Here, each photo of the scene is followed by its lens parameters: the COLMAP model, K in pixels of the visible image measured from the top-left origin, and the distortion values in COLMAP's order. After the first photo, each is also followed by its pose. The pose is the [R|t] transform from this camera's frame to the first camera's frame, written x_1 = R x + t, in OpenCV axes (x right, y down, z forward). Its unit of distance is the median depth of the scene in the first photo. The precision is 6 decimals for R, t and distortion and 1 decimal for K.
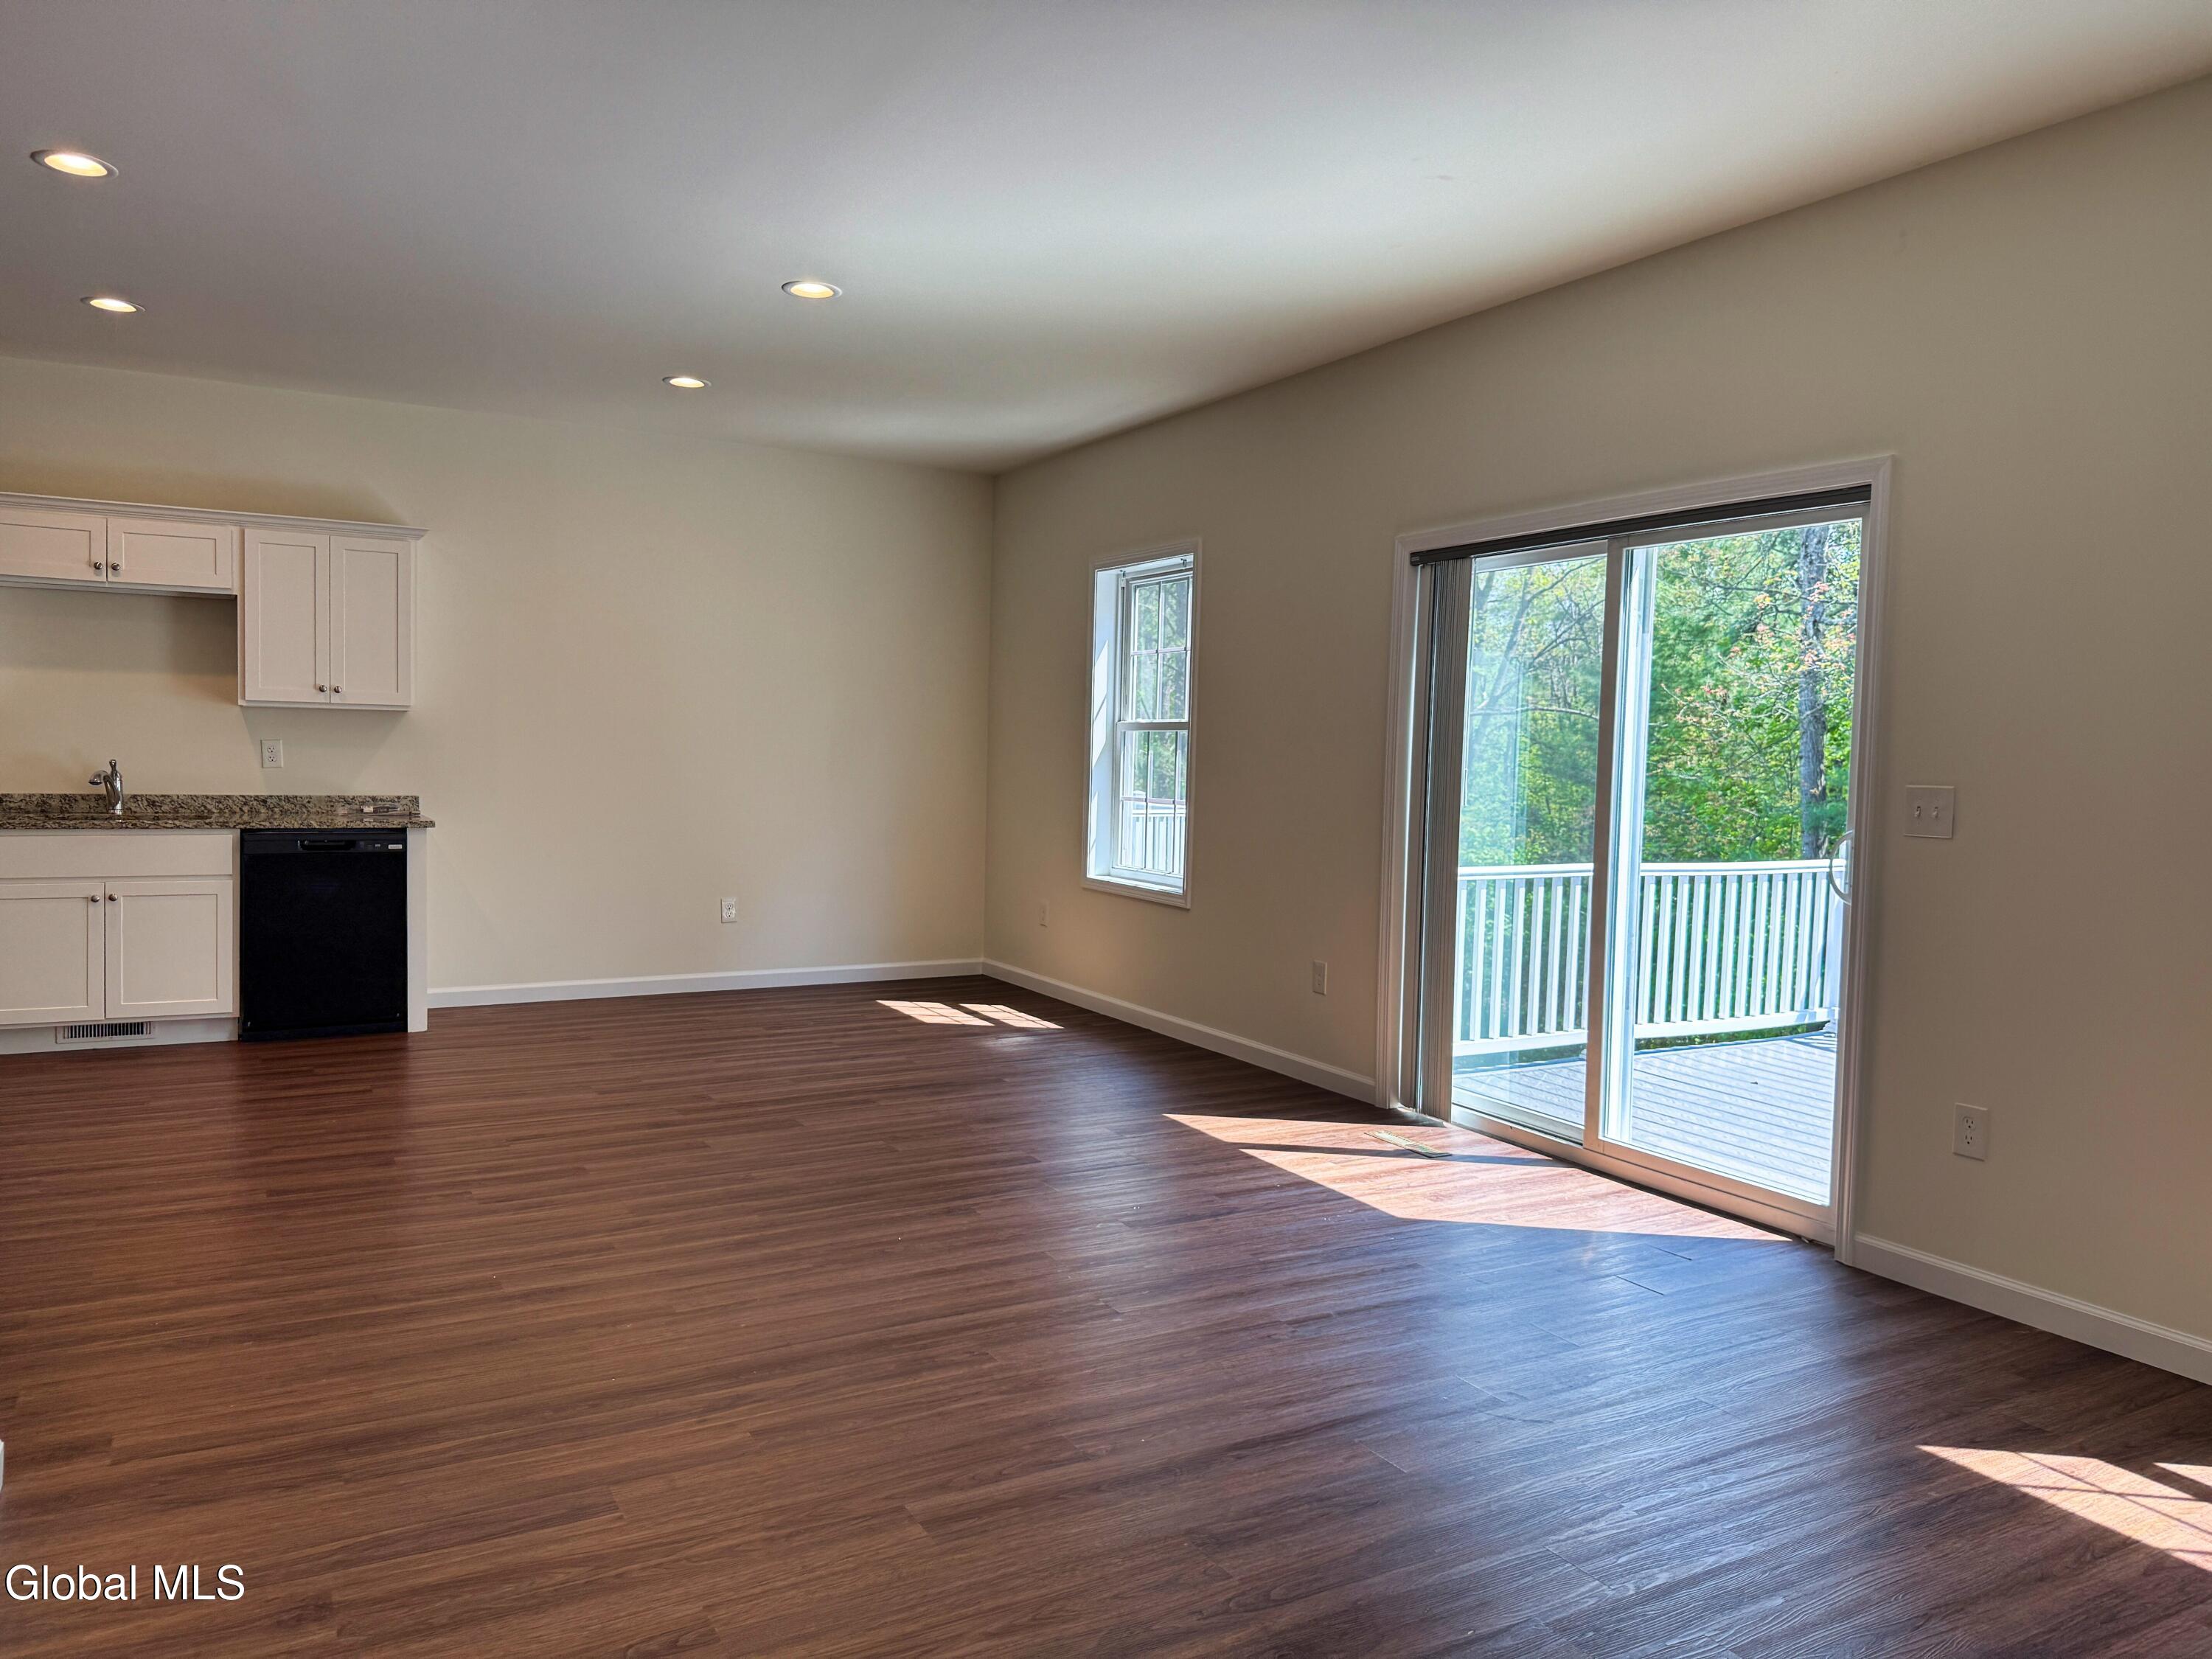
lens RADIAL K [[1552.2, 0, 1116.2], [0, 1552.2, 820.3], [0, 0, 1]] dist [0.089068, -0.125364]
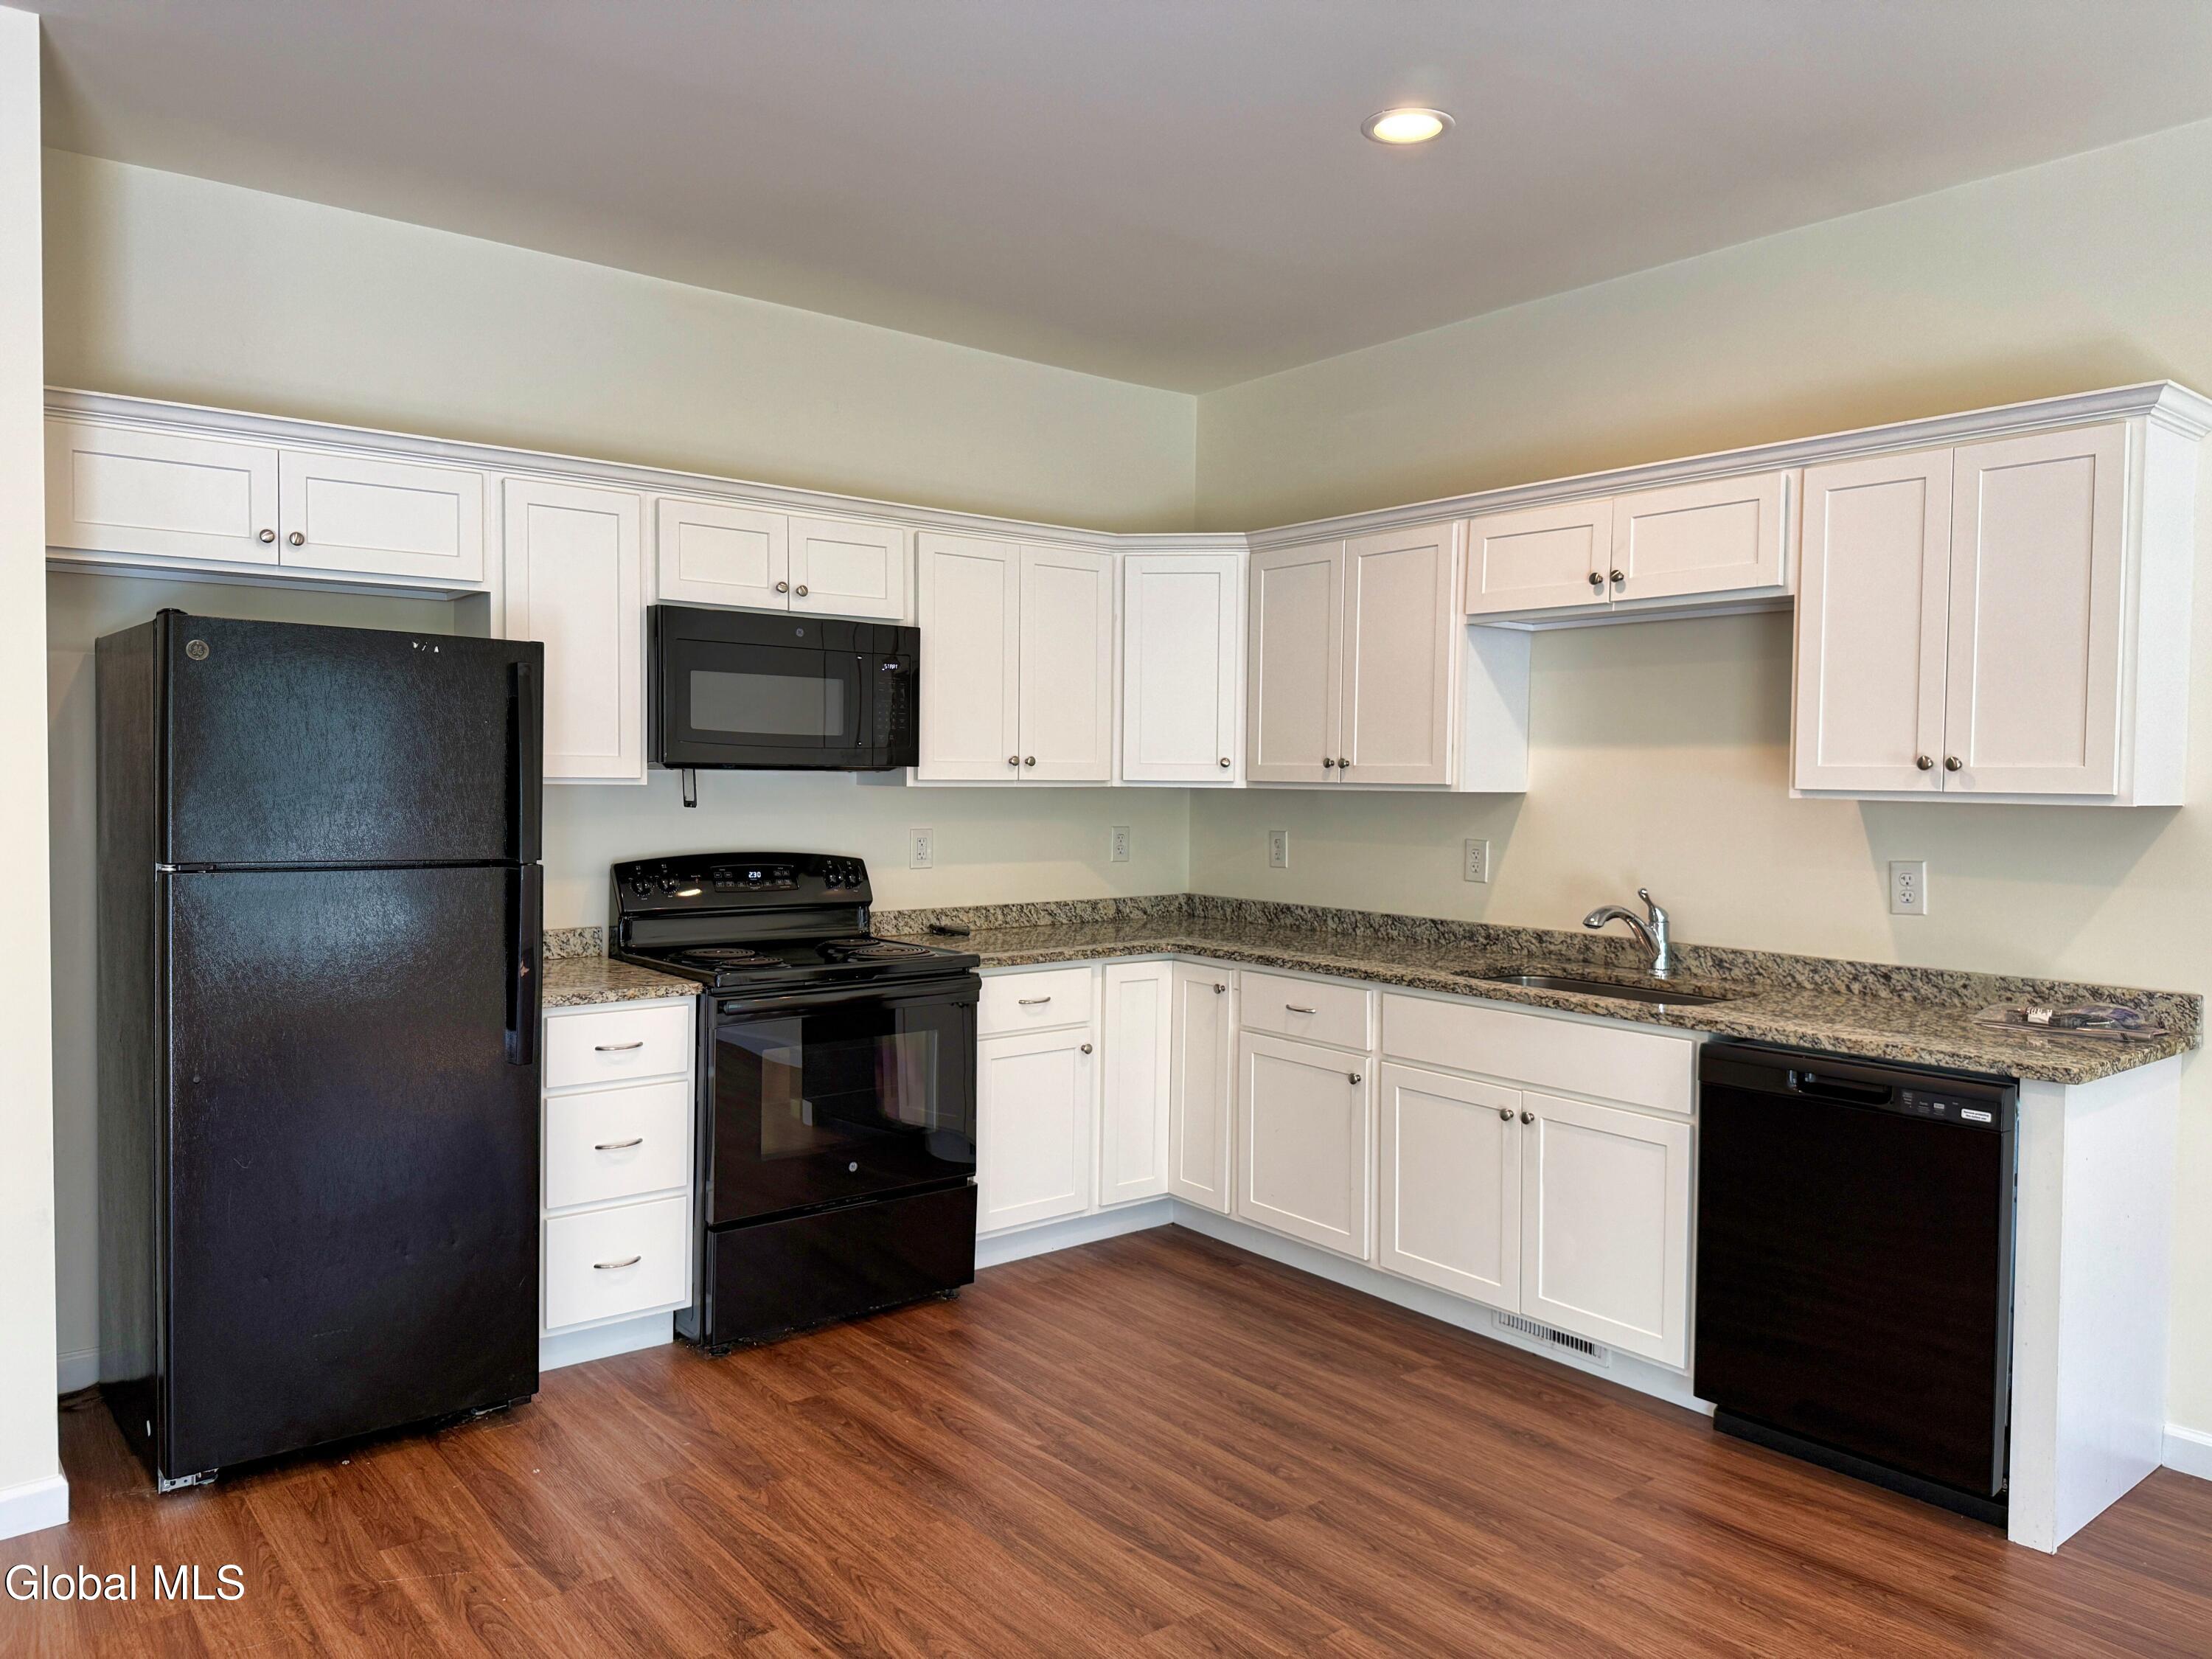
lens RADIAL K [[1552.2, 0, 1101.1], [0, 1552.2, 830.9], [0, 0, 1]] dist [0.089068, -0.125364]
pose [[0.158444, 0.014754, -0.987258, -0.065988], [-0.051819, 0.998635, 0.006608, -0.057529], [0.986007, 0.050112, 0.158992, 0.736699]]
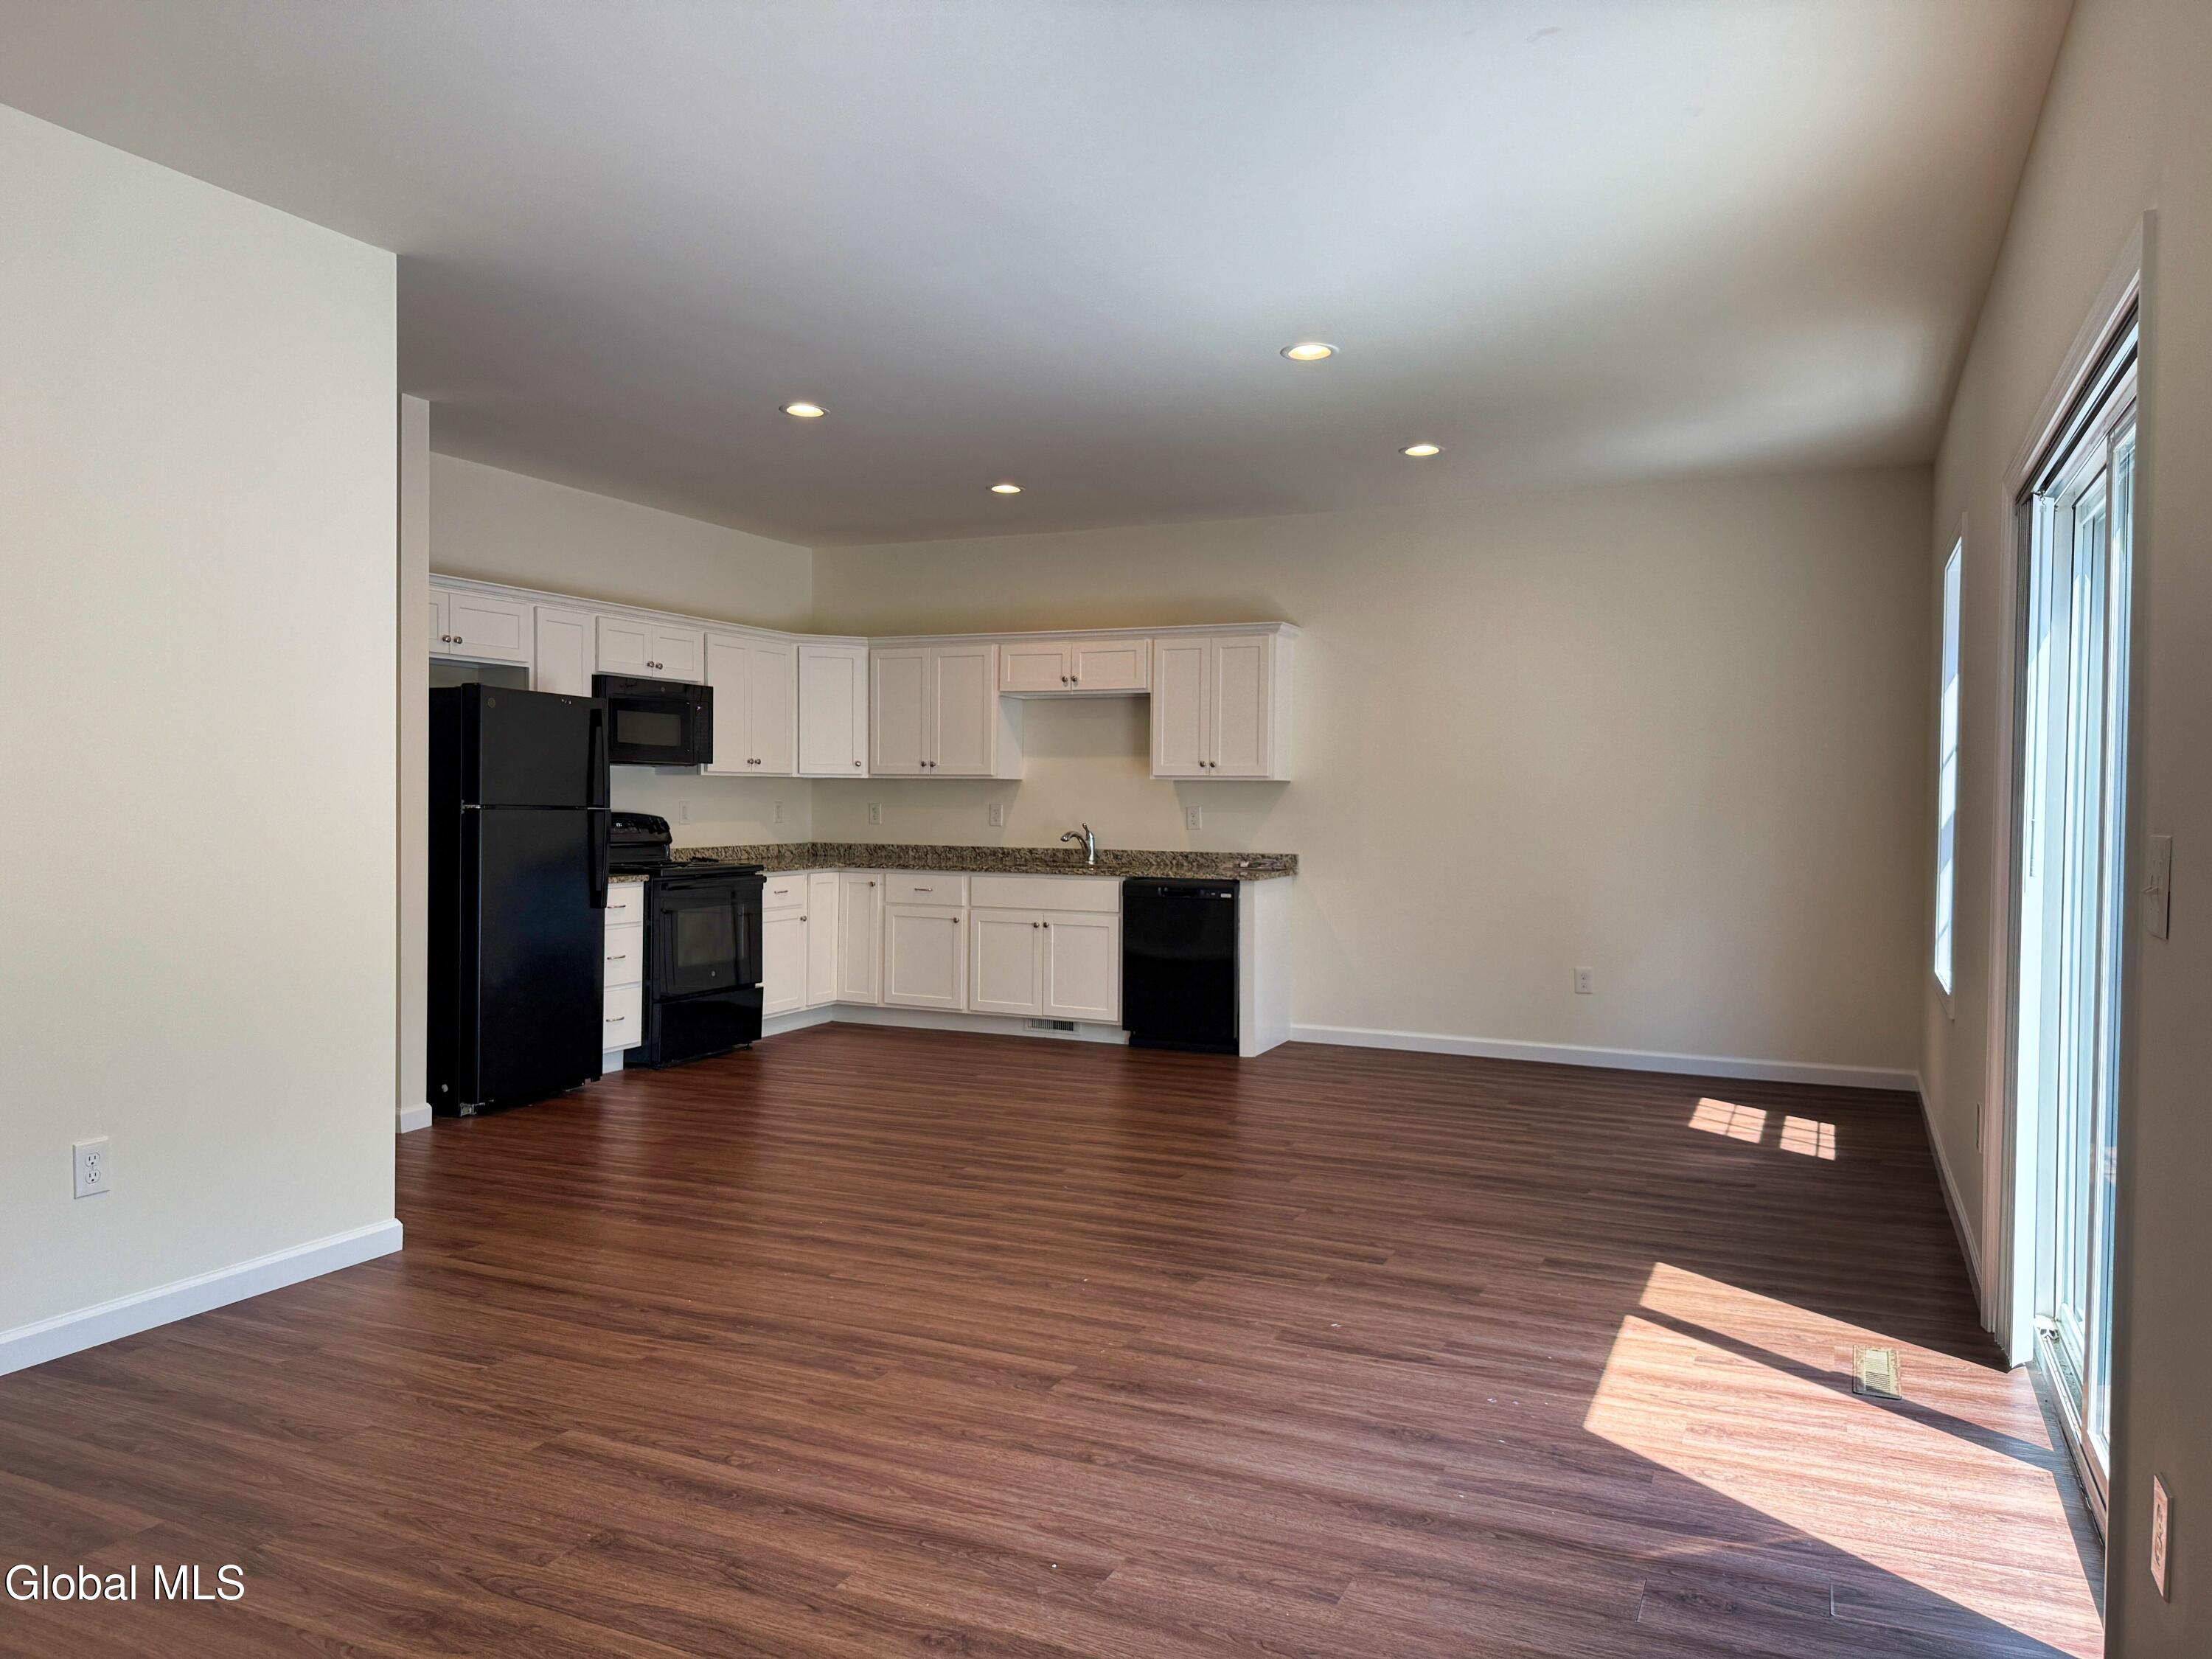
lens RADIAL K [[1552.2, 0, 1102.2], [0, 1552.2, 823.8], [0, 0, 1]] dist [0.089068, -0.125364]
pose [[0.582906, -0.004505, -0.812527, 0.464204], [-0.032618, 0.999049, -0.028939, -0.000422], [0.811884, 0.043372, 0.582205, 0.267346]]
